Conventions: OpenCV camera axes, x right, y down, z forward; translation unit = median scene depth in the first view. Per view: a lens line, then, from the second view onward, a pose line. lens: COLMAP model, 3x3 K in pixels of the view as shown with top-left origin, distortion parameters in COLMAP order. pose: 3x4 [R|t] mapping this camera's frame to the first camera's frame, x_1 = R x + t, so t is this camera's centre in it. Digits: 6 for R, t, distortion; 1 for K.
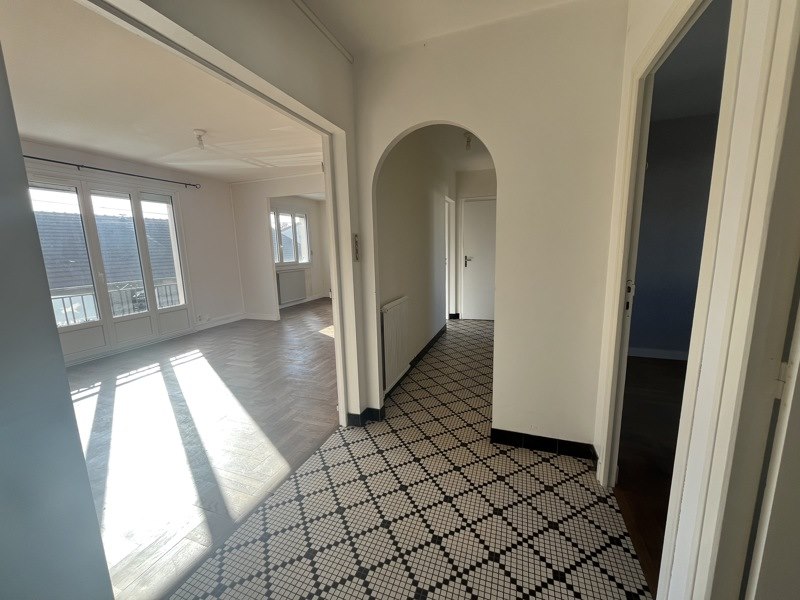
lens RADIAL K [[322.1, 0, 398.5], [0, 322.1, 302.2], [0, 0, 1]] dist [-0.002391, -0.000143]
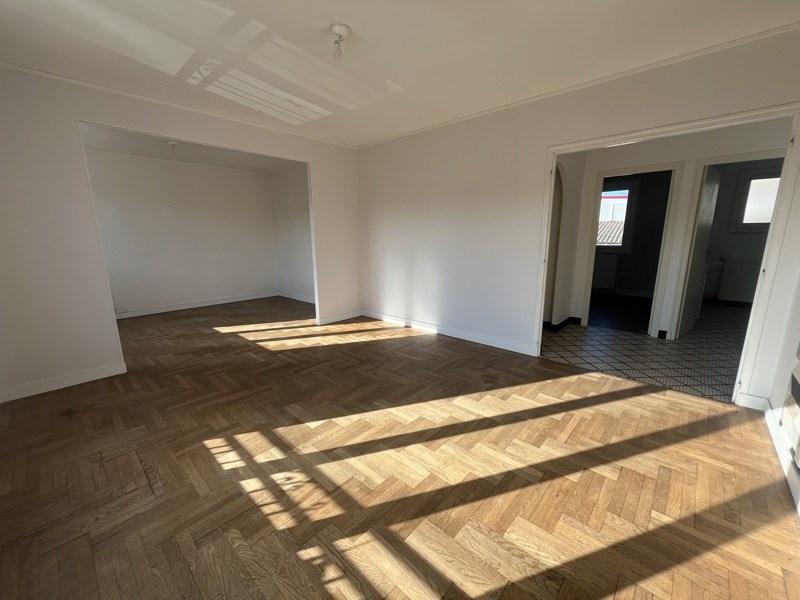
lens RADIAL K [[322.1, 0, 398.5], [0, 322.1, 302.2], [0, 0, 1]] dist [-0.002391, -0.000143]
pose [[0.372906, -0.163858, 0.913286, -0.944851], [0.154012, 0.981561, 0.113222, -0.062041], [-0.914998, 0.098436, 0.391266, 0.557496]]
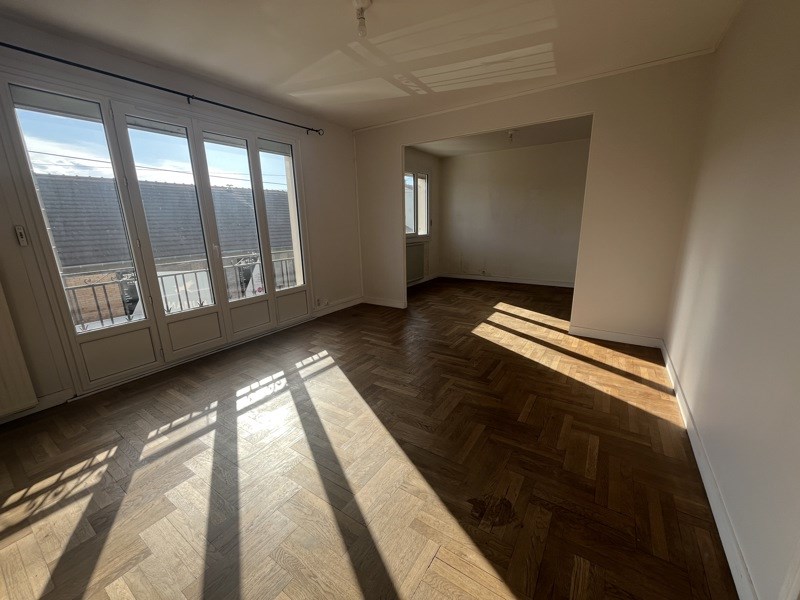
lens RADIAL K [[322.1, 0, 398.5], [0, 322.1, 302.2], [0, 0, 1]] dist [-0.002391, -0.000143]
pose [[0.973964, 0.060637, -0.218443, -0.311209], [-0.042147, 0.995199, 0.088334, -0.039833], [0.222751, -0.076827, 0.971843, 0.326452]]
